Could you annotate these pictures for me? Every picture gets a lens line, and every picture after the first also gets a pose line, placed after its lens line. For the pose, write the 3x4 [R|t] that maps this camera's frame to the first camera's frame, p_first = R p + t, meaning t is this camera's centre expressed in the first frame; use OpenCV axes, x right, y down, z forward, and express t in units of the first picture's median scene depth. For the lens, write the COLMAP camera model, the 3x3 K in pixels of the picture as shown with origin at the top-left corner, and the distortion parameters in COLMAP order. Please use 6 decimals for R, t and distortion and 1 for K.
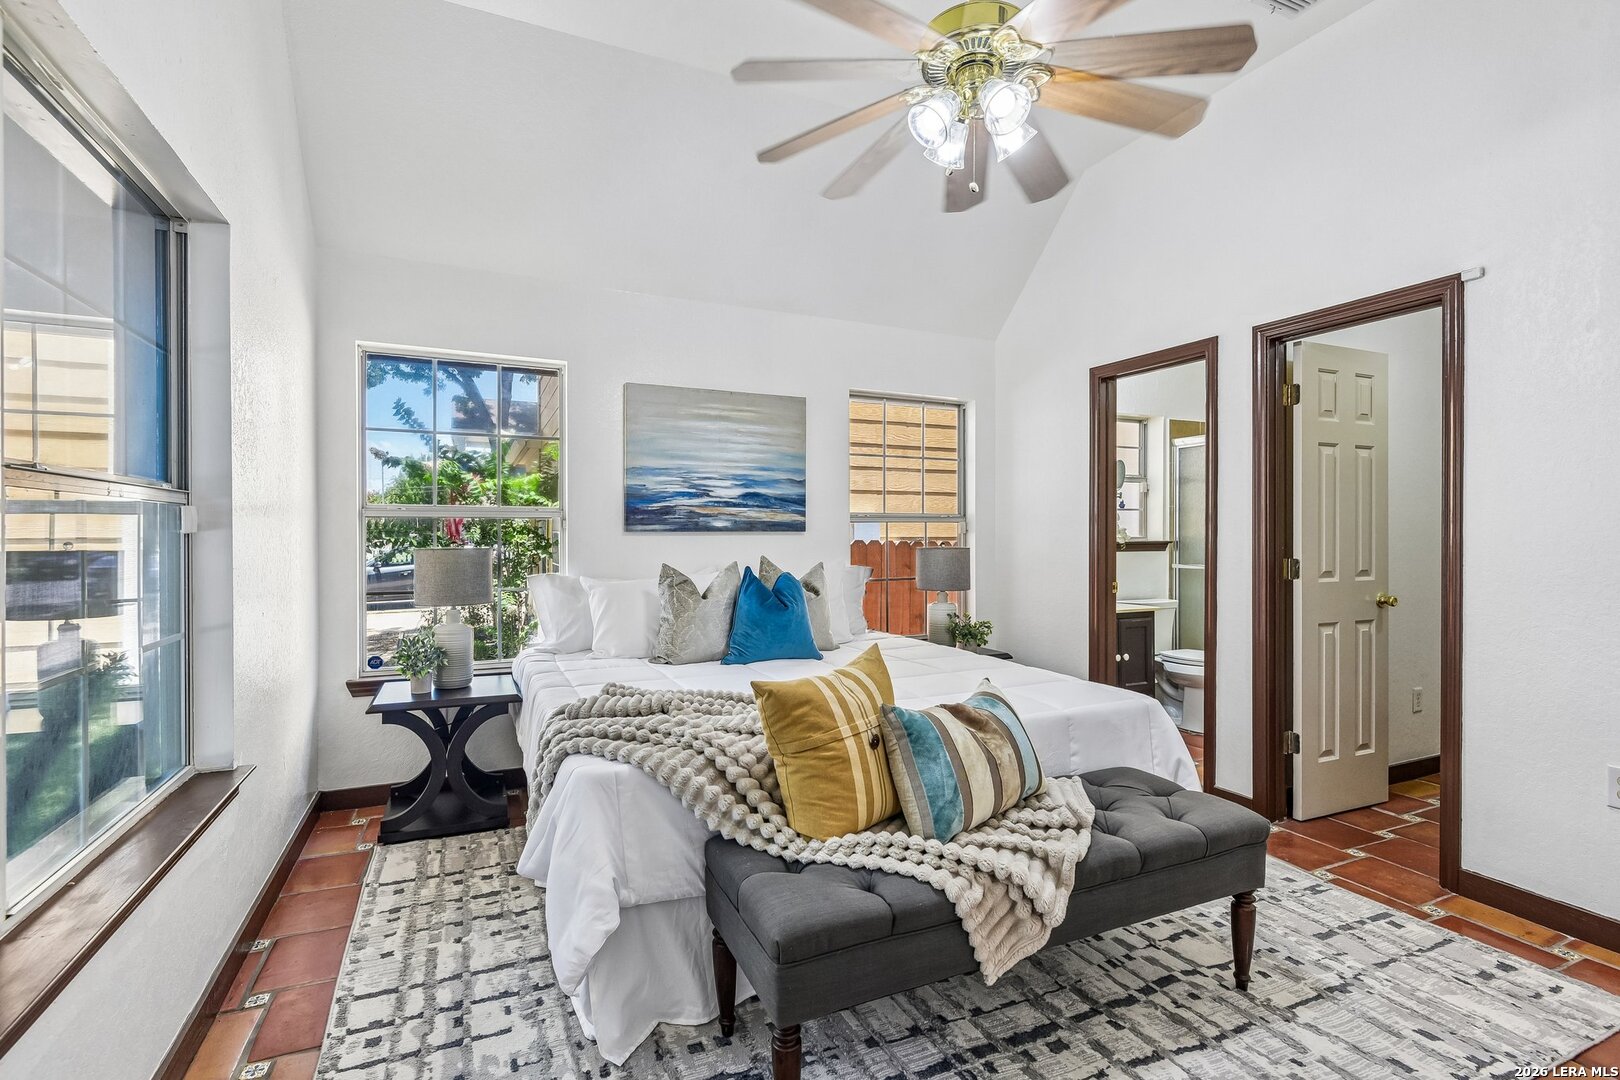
lens RADIAL K [[750.6, 0, 816.4], [0, 750.6, 536.3], [0, 0, 1]] dist [0.001543, -0.001446]
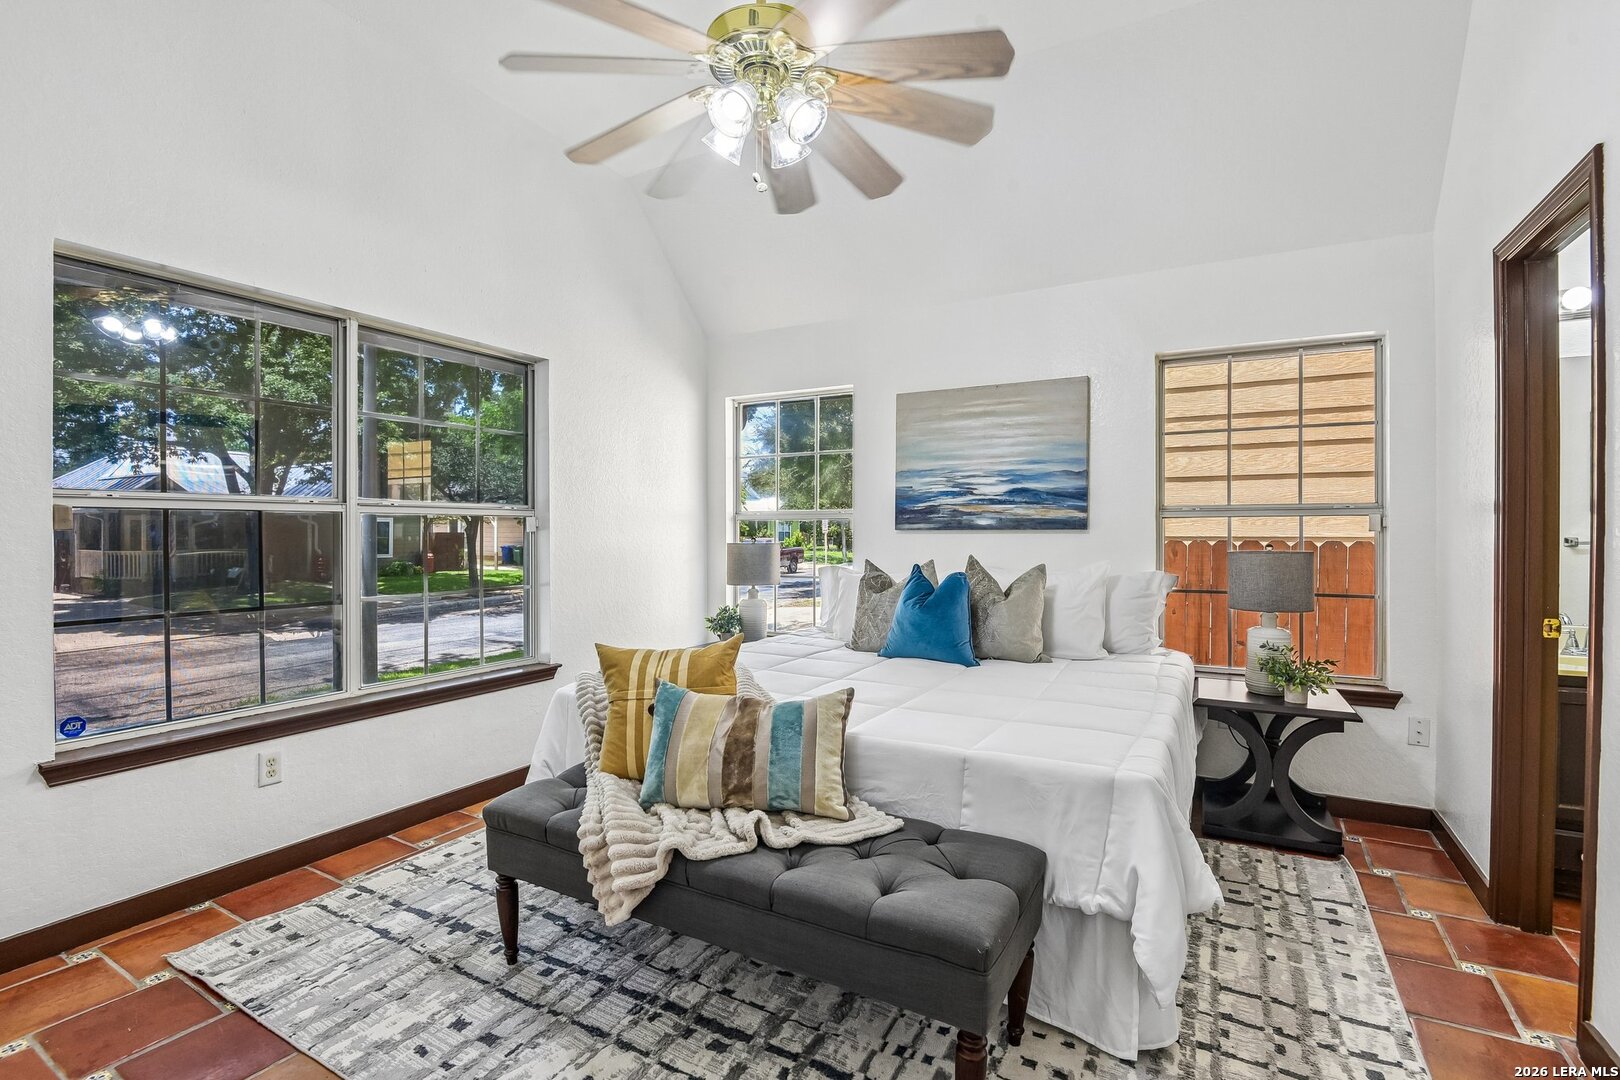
lens RADIAL K [[750.6, 0, 780.0], [0, 750.6, 535.8], [0, 0, 1]] dist [0.001543, -0.001446]
pose [[0.580448, 0.005364, -0.814279, 0.513439], [-0.002439, 0.999985, 0.004849, -0.002421], [0.814293, -0.000829, 0.580453, 0.212373]]
